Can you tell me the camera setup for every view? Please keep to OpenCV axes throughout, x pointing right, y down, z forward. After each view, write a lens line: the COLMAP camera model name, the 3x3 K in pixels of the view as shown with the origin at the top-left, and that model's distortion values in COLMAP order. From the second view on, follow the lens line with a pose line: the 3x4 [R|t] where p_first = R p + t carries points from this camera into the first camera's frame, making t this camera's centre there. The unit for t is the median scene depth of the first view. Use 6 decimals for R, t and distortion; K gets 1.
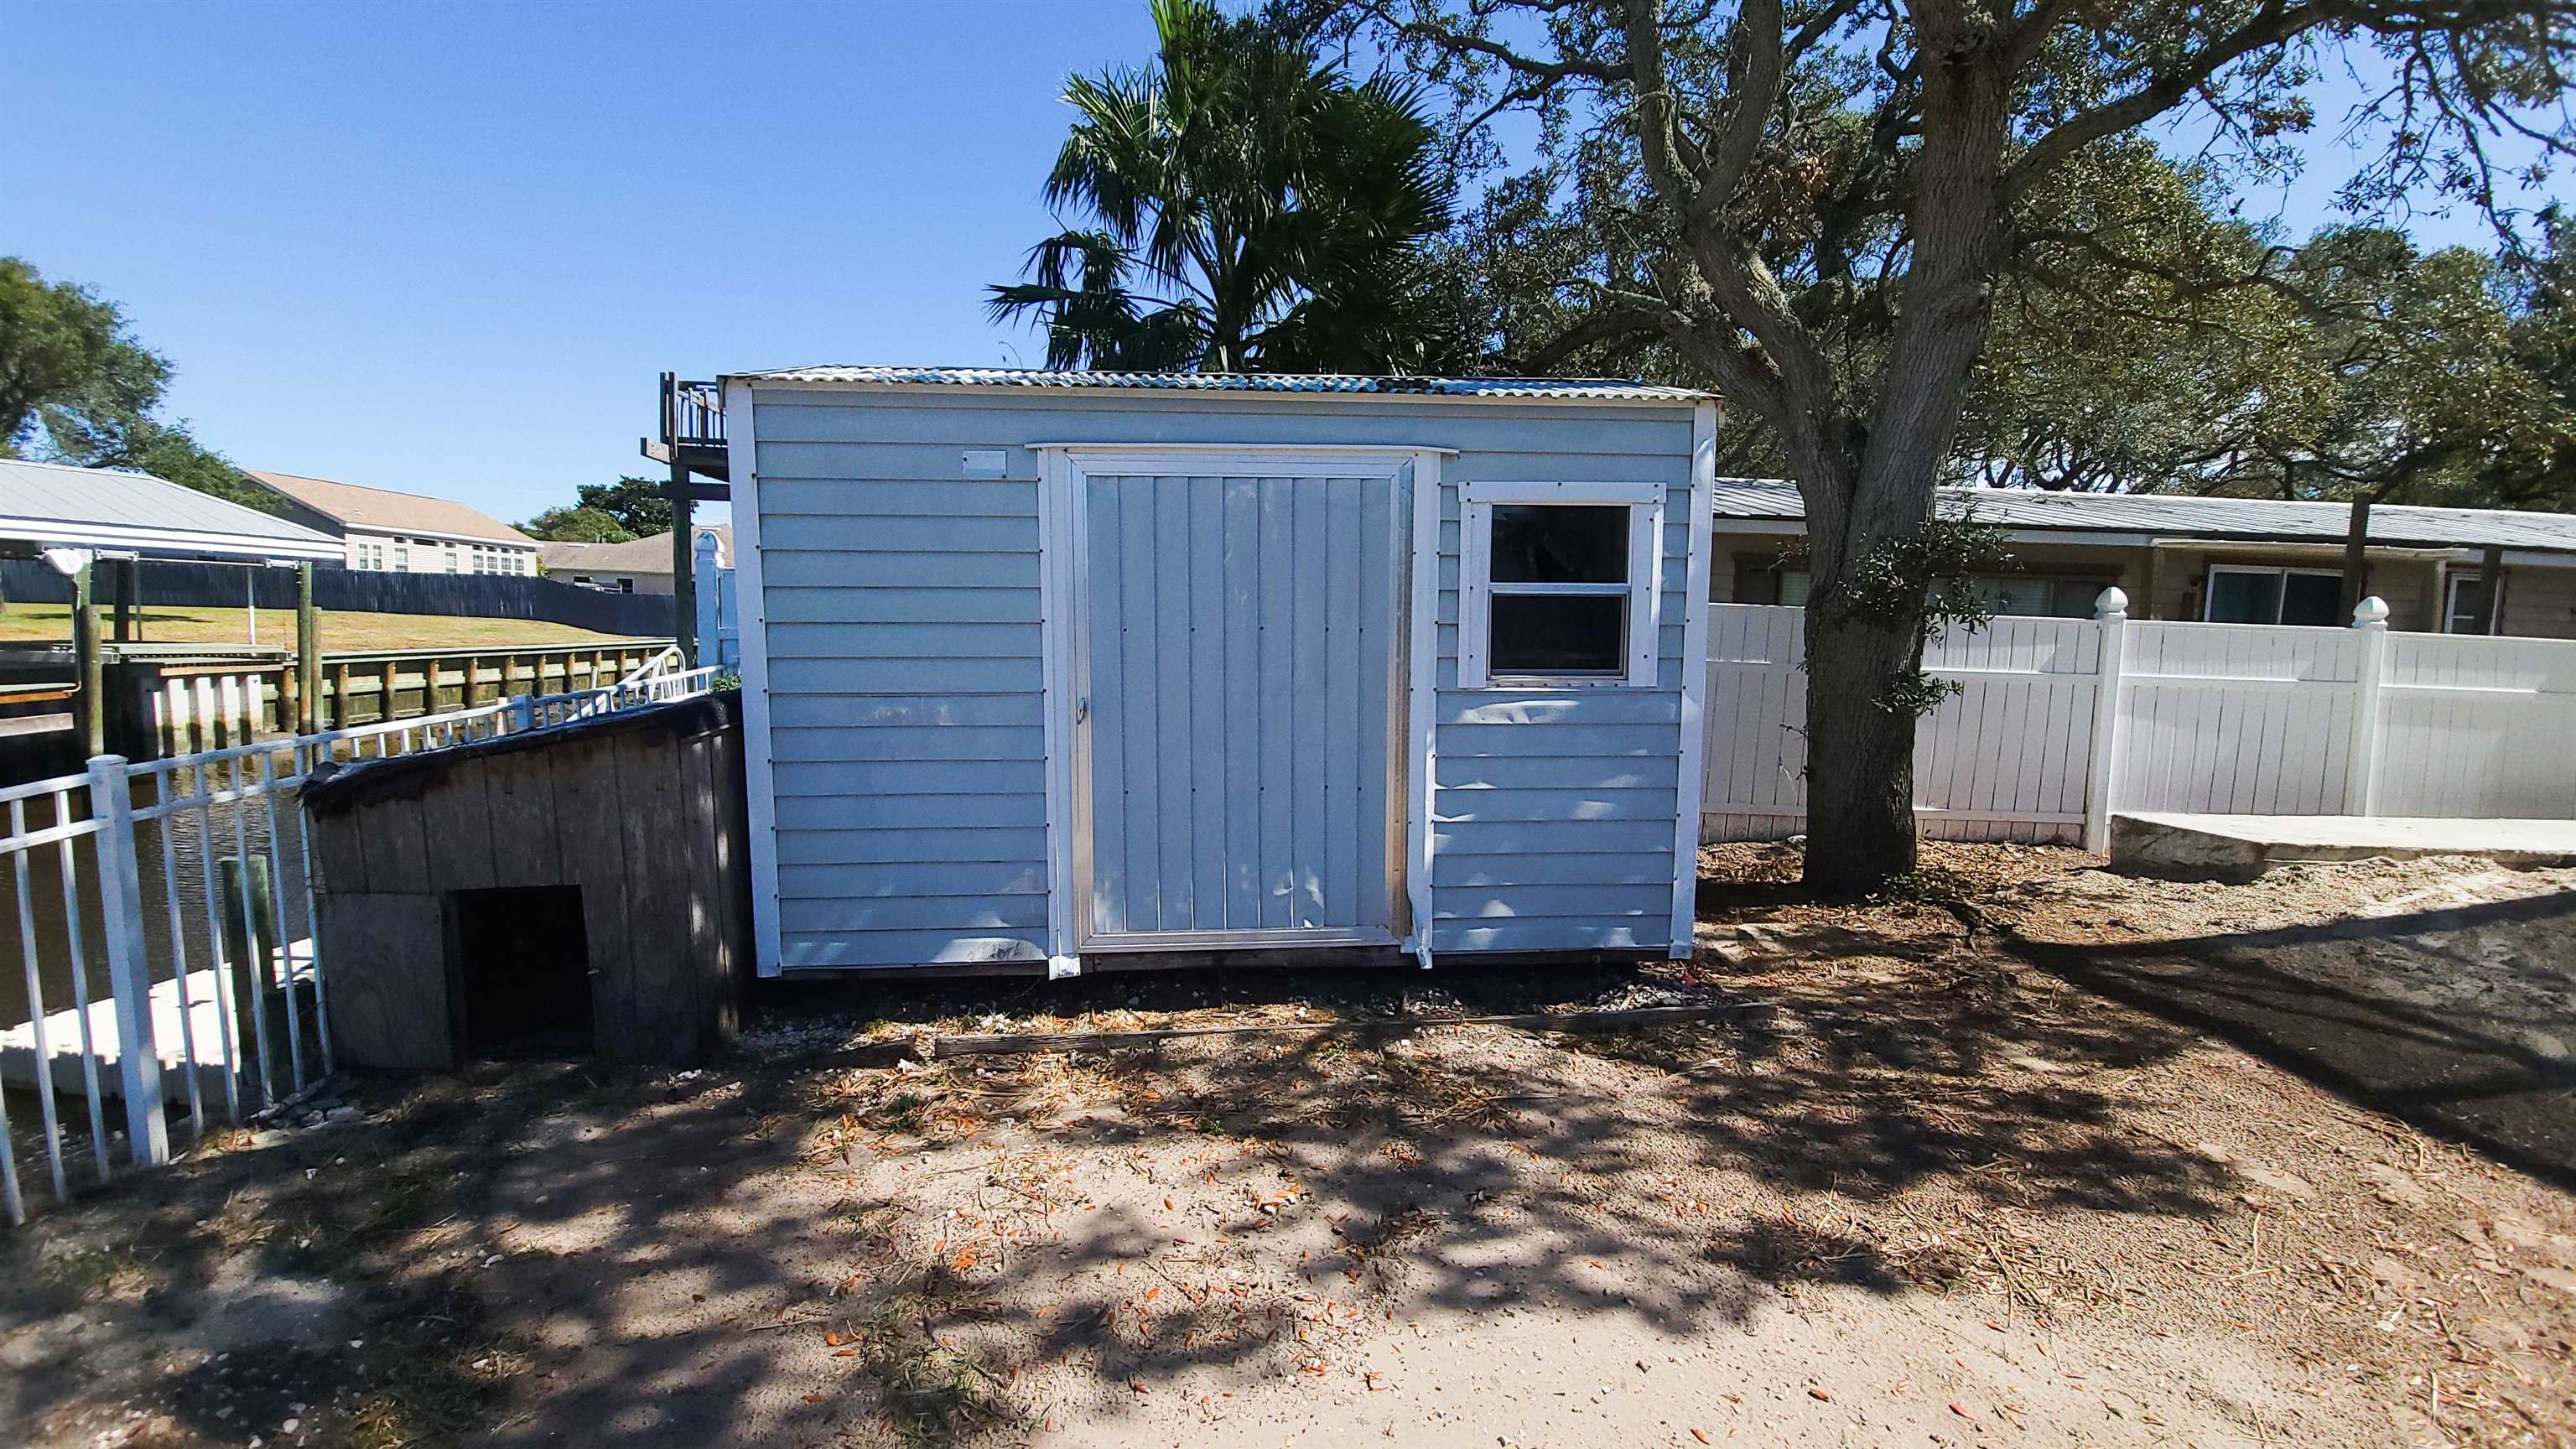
lens RADIAL K [[1035.4, 0, 1280.7], [0, 1035.4, 722.0], [0, 0, 1]] dist [0.004126, -0.002111]
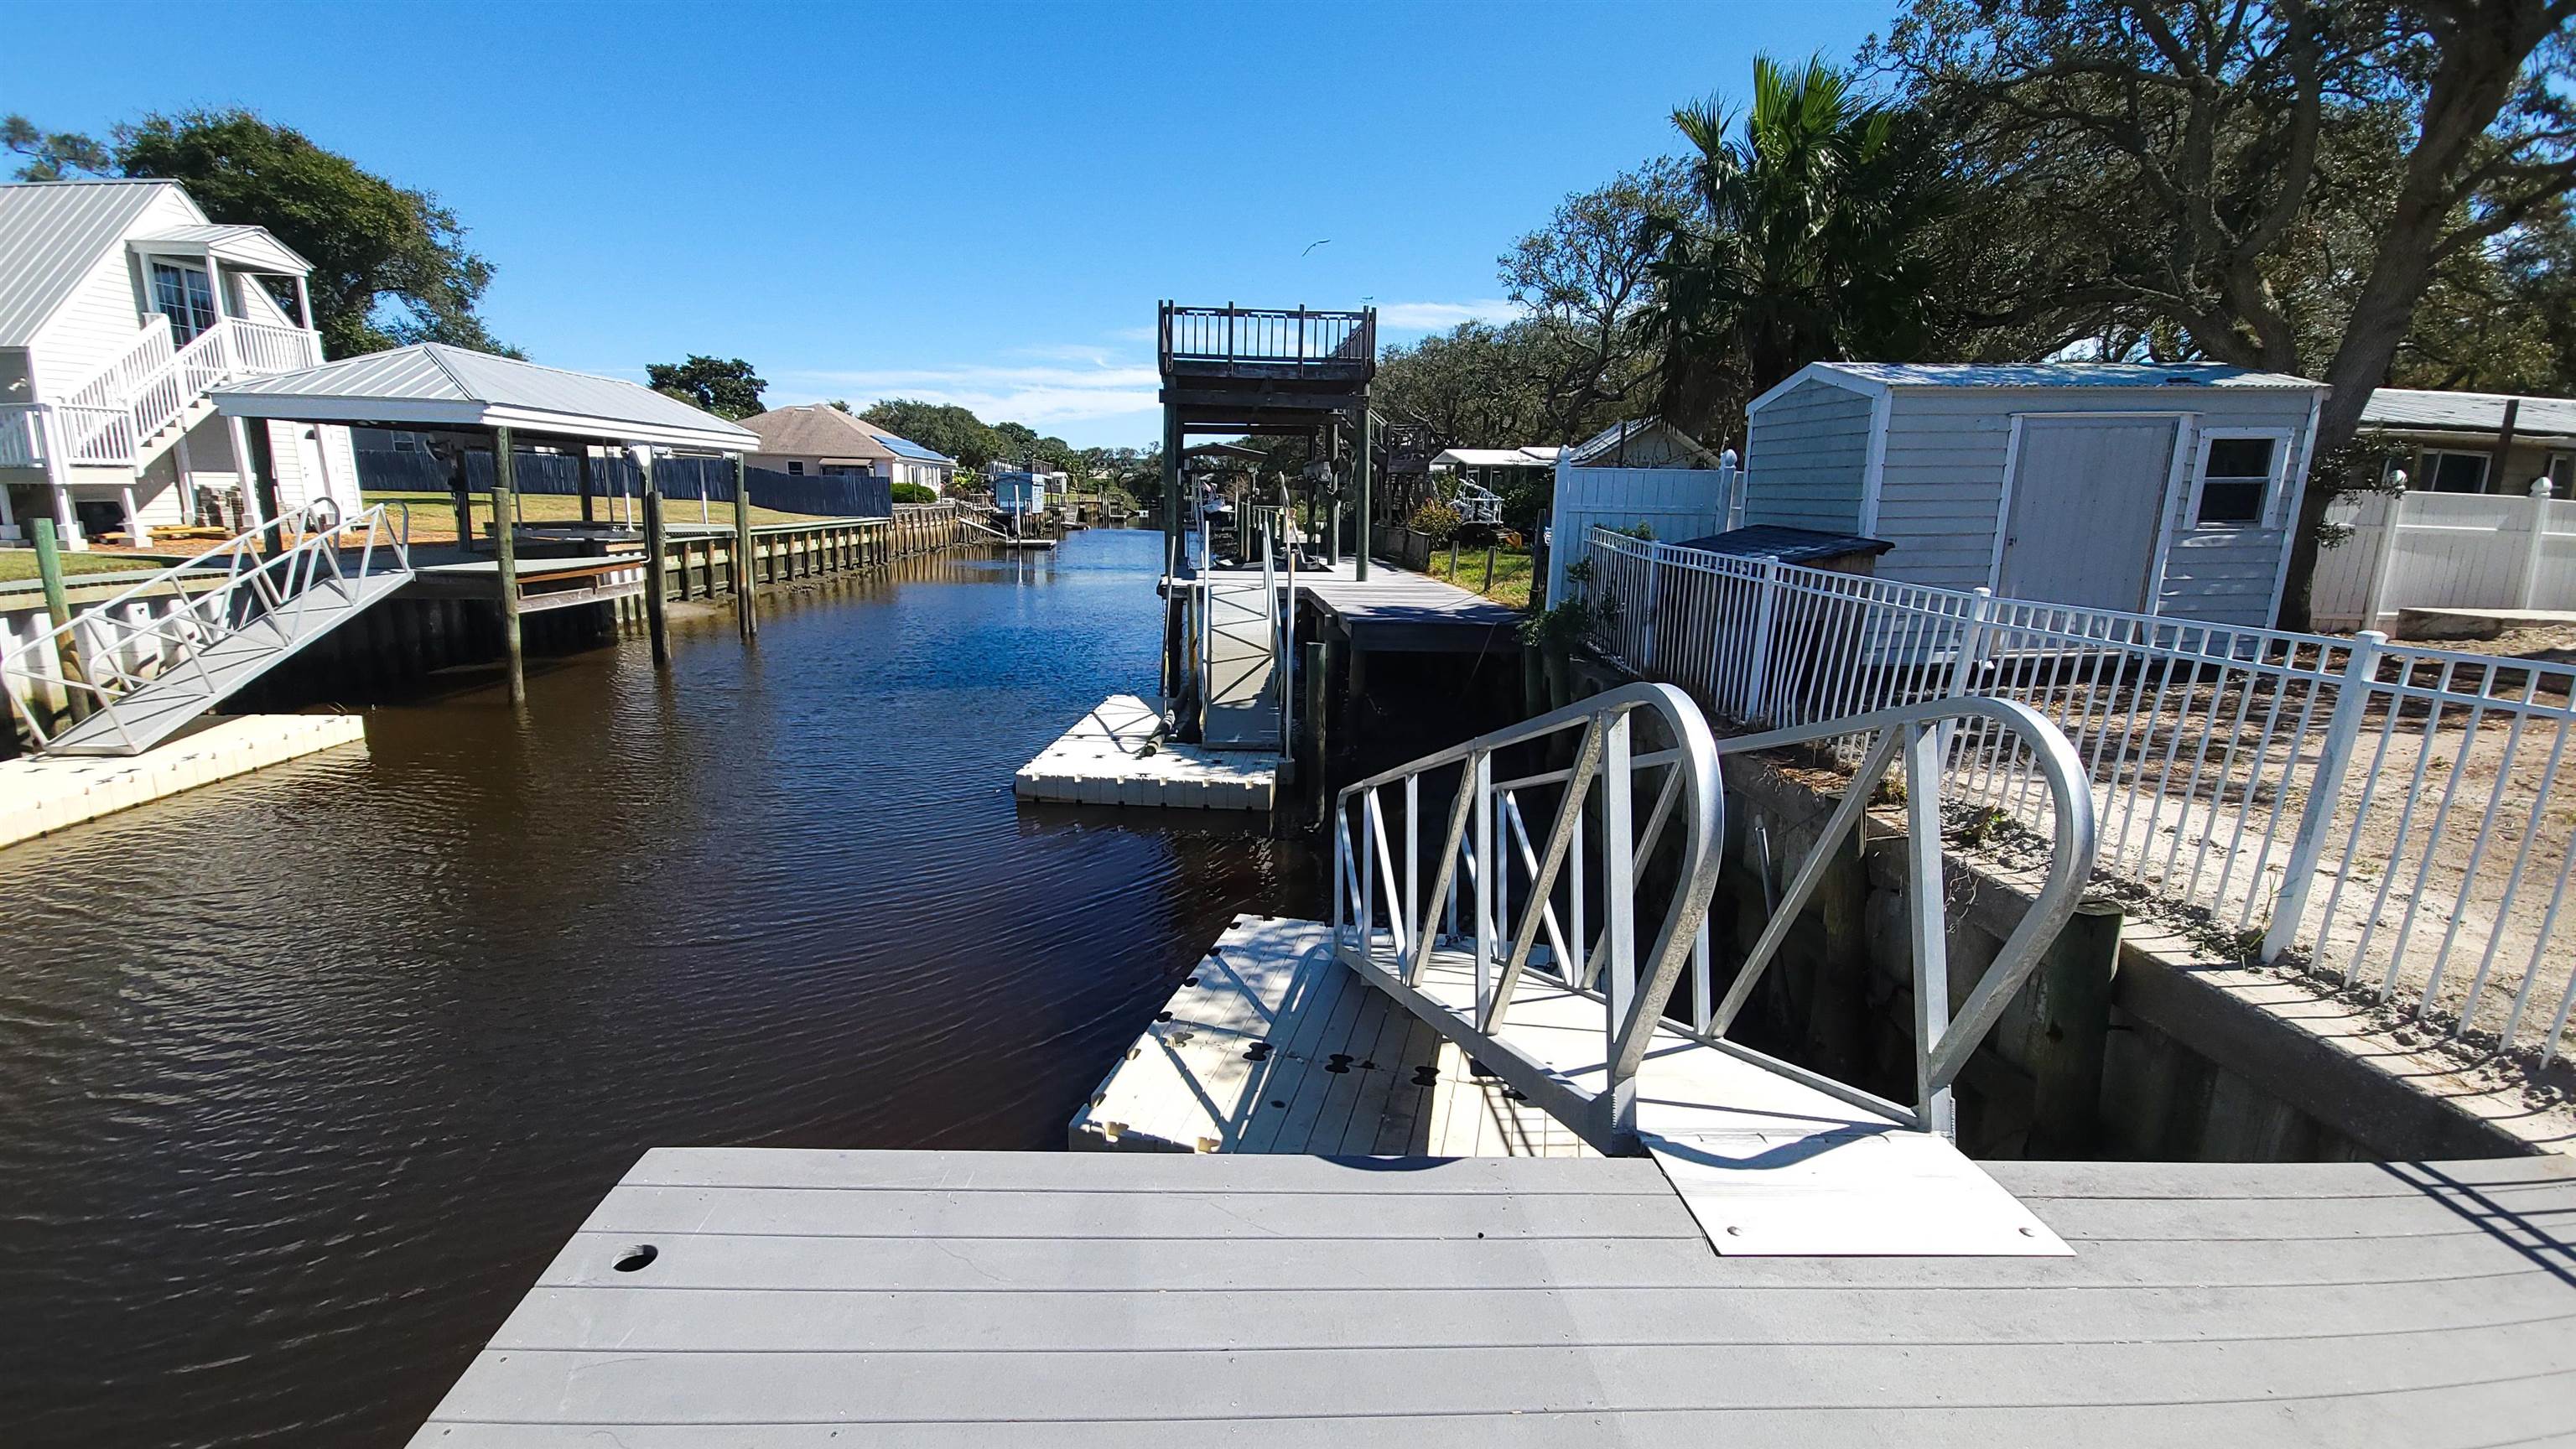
lens RADIAL K [[1035.4, 0, 1280.7], [0, 1035.4, 722.0], [0, 0, 1]] dist [0.004126, -0.002111]
pose [[0.999871, -0.012057, 0.010622, -1.174515], [0.010716, 0.992919, 0.118310, 0.060060], [-0.011973, -0.118181, 0.992920, -0.767334]]
